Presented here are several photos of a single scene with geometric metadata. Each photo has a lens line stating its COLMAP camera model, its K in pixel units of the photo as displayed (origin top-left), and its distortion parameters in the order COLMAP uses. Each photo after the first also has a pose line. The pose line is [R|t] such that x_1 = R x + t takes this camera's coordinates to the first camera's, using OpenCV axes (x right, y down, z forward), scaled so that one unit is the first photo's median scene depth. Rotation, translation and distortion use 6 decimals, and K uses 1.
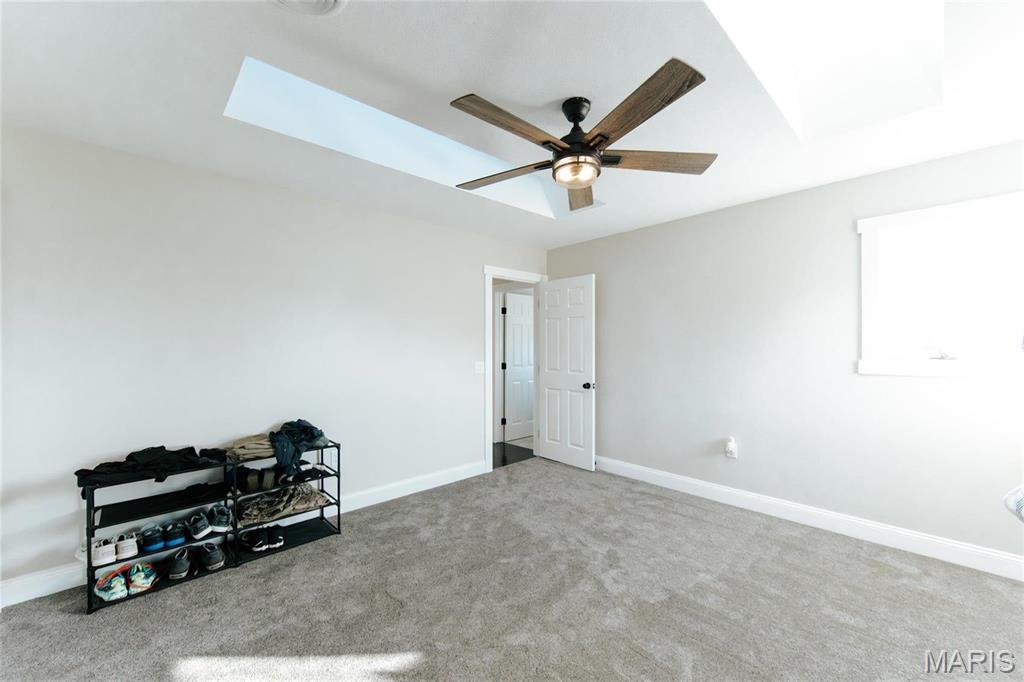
lens RADIAL K [[407.1, 0, 509.0], [0, 407.1, 343.7], [0, 0, 1]] dist [-0.004218, -0.000546]
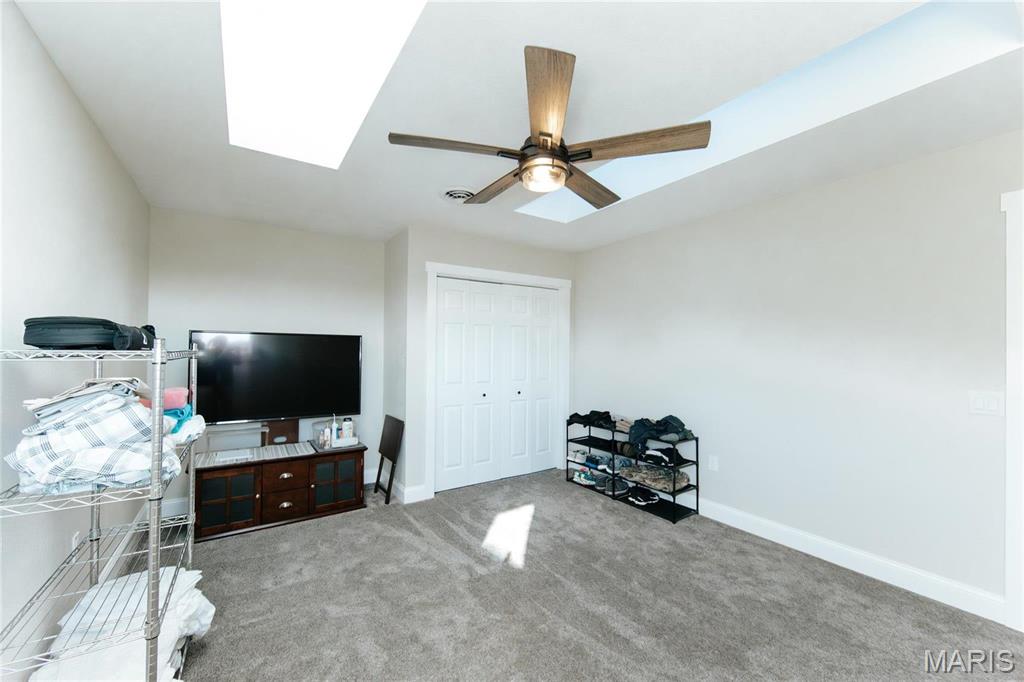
lens RADIAL K [[407.1, 0, 509.0], [0, 407.1, 343.7], [0, 0, 1]] dist [-0.004218, -0.000546]
pose [[-0.173625, -0.008430, -0.984776, 0.909406], [0.001922, 0.999959, -0.008899, -0.019112], [0.984810, -0.003437, -0.173602, 0.894377]]
